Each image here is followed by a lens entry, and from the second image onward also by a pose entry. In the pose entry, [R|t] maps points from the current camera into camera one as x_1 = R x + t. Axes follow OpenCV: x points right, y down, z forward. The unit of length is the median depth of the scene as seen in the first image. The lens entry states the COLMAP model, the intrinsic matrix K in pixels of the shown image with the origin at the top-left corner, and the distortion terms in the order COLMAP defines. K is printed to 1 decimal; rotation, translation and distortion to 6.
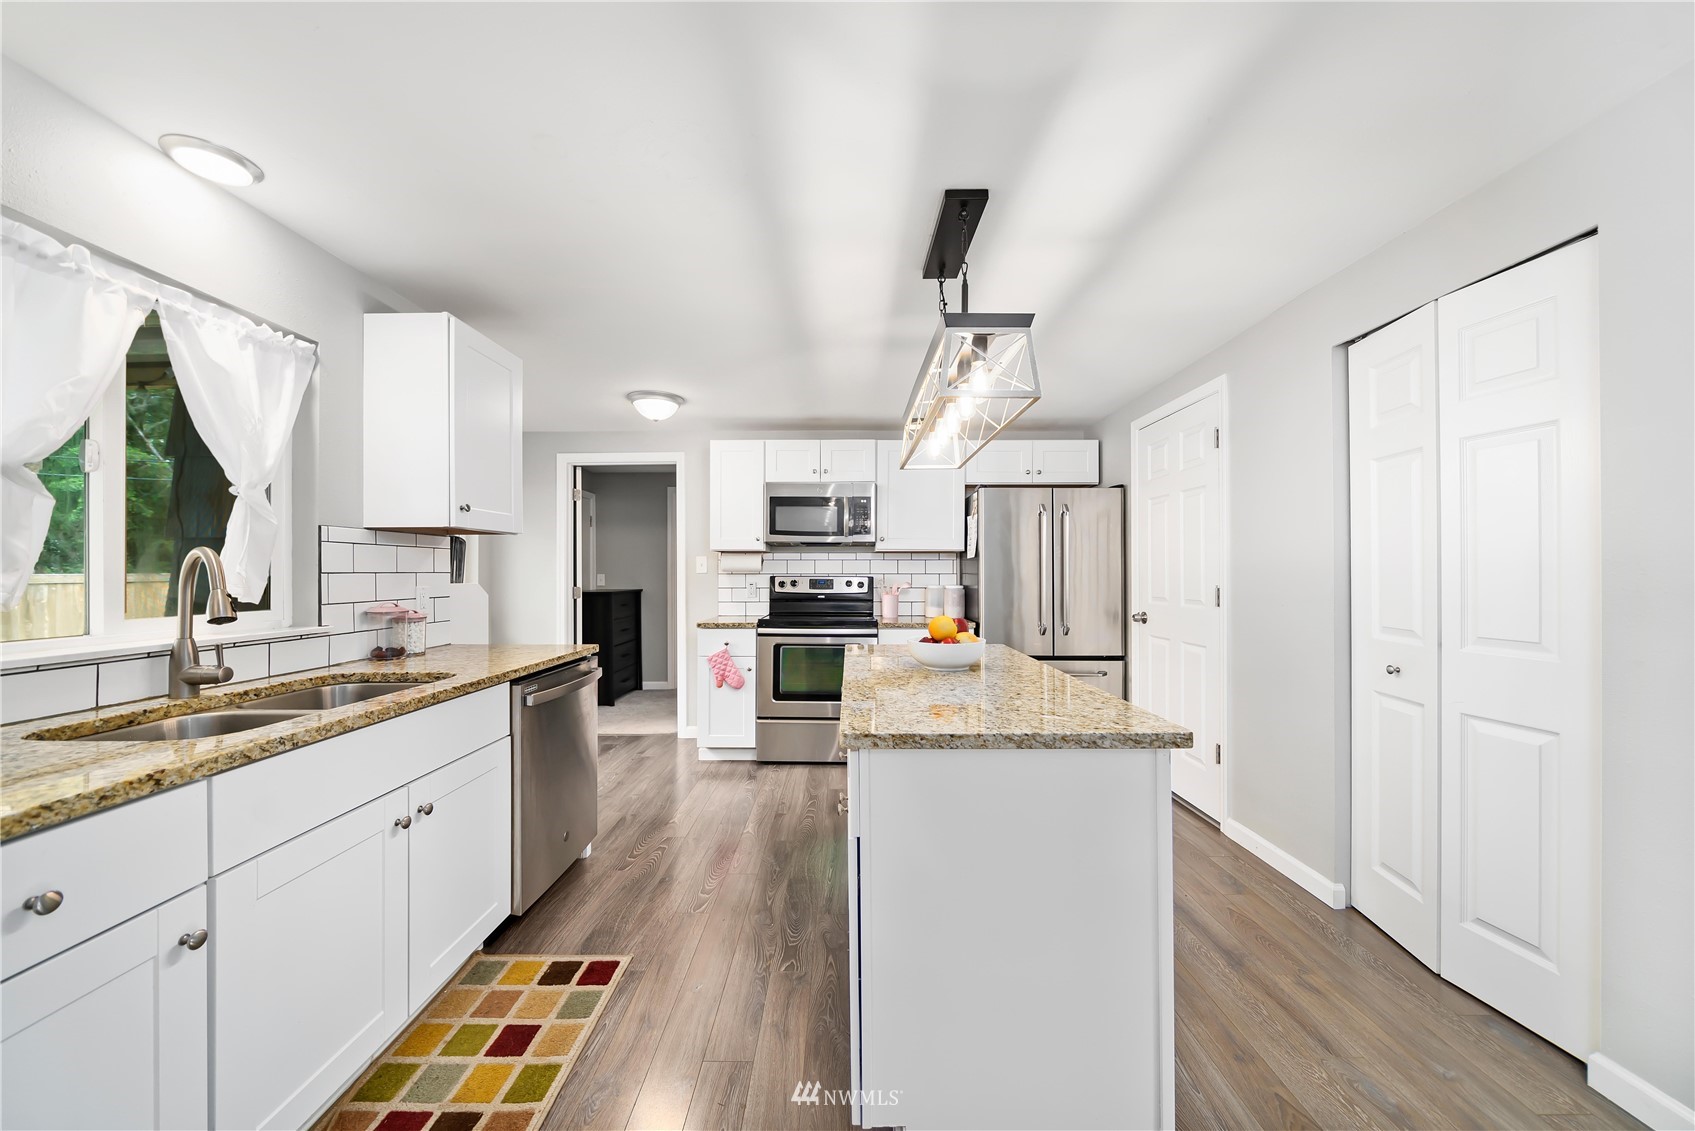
lens RADIAL K [[605.5, 0, 852.9], [0, 605.5, 569.7], [0, 0, 1]] dist [-0.002773, -0.000132]
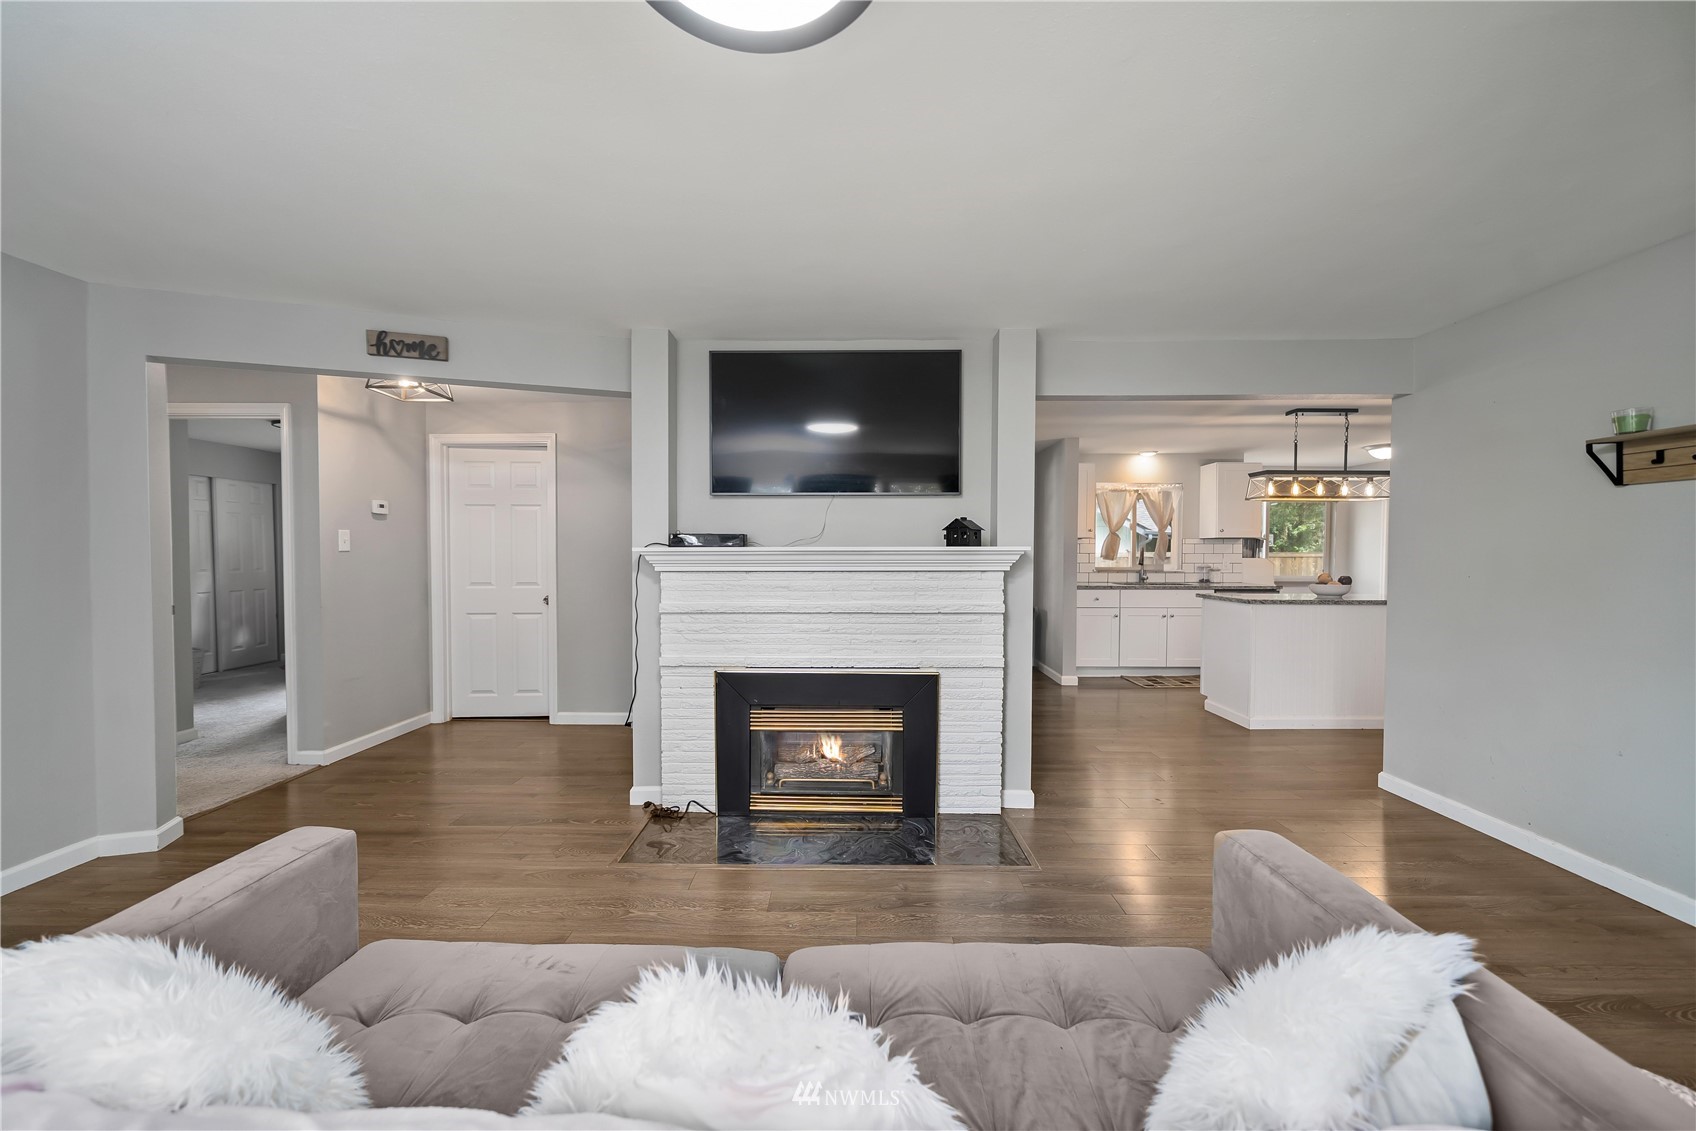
lens RADIAL K [[605.9, 0, 853.4], [0, 605.9, 569.7], [0, 0, 1]] dist [-0.002773, -0.000132]
pose [[-0.022476, 0.031117, -0.999263, 1.216803], [0.005397, 0.999505, 0.031003, -0.009418], [0.999733, -0.004696, -0.022633, -0.356687]]
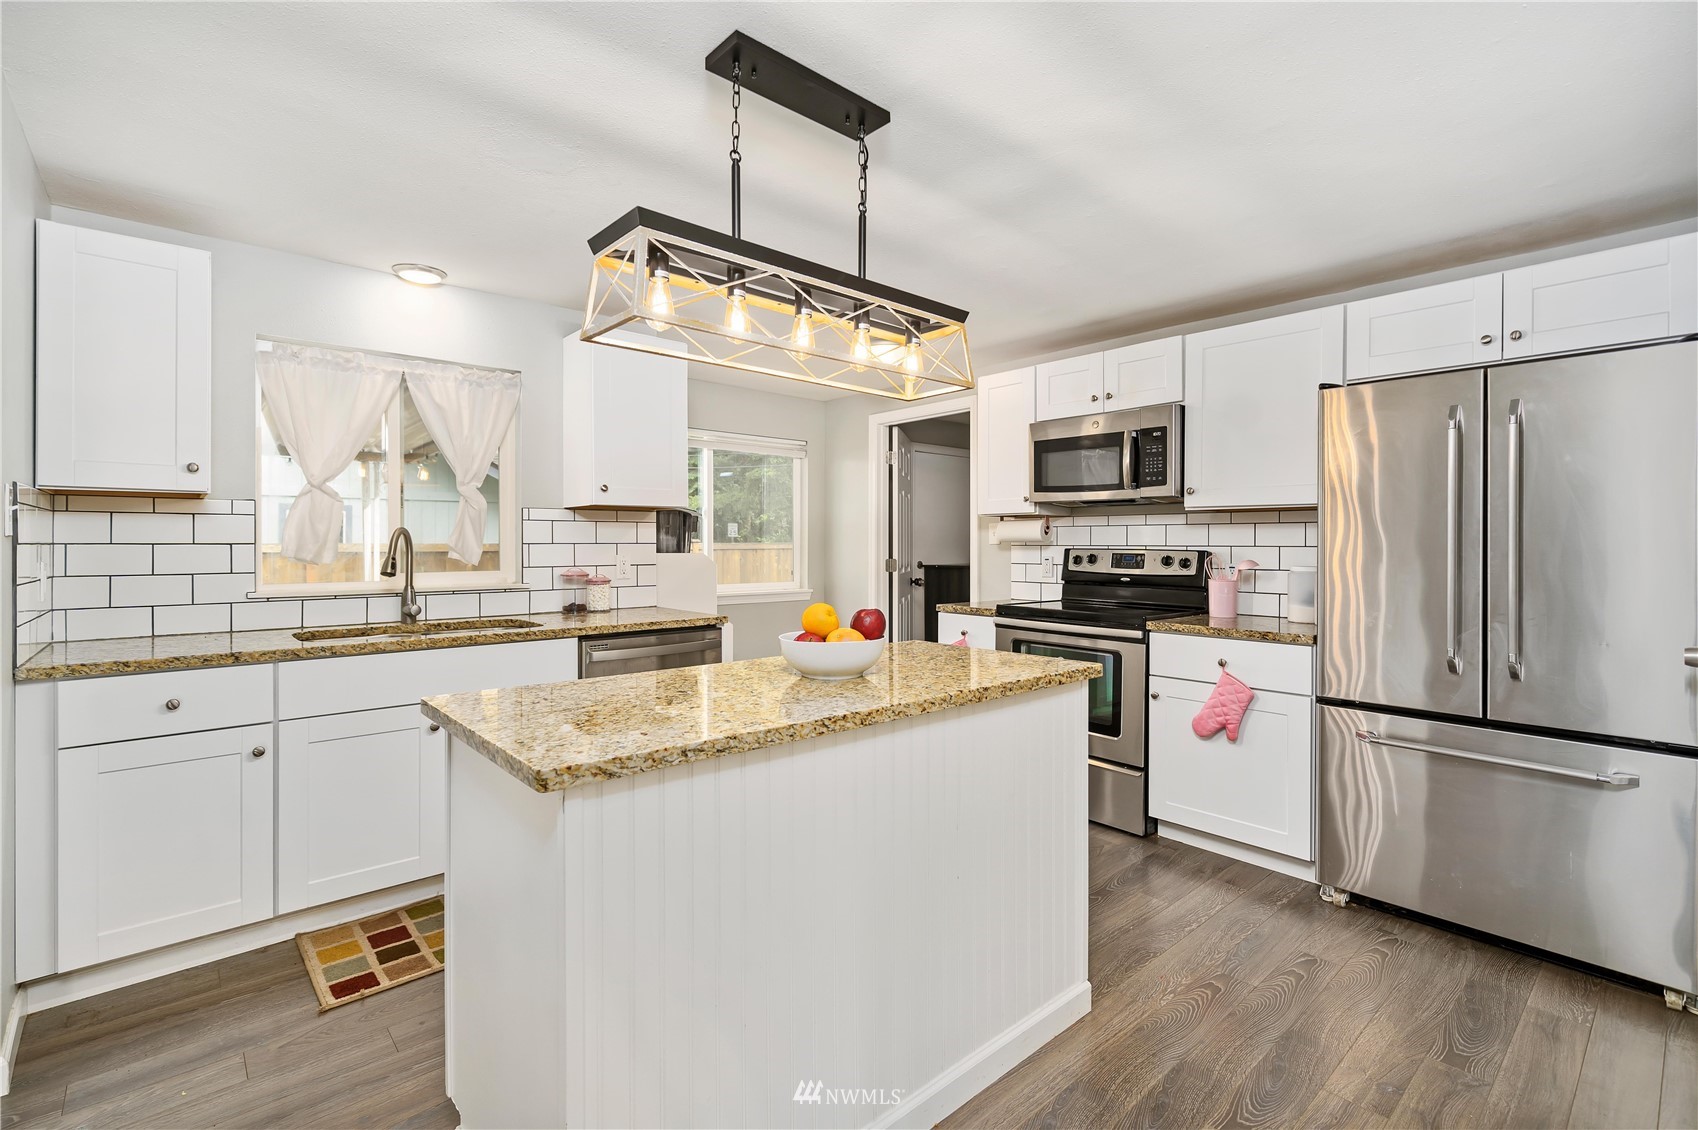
lens RADIAL K [[781.0, 0, 842.2], [0, 781.0, 547.4], [0, 0, 1]] dist [0.000665, -0.000099]
pose [[0.655901, 0.006017, -0.754823, 0.436741], [0.002417, 0.999946, 0.010071, -0.001025], [0.754843, -0.008430, 0.655852, 0.197439]]
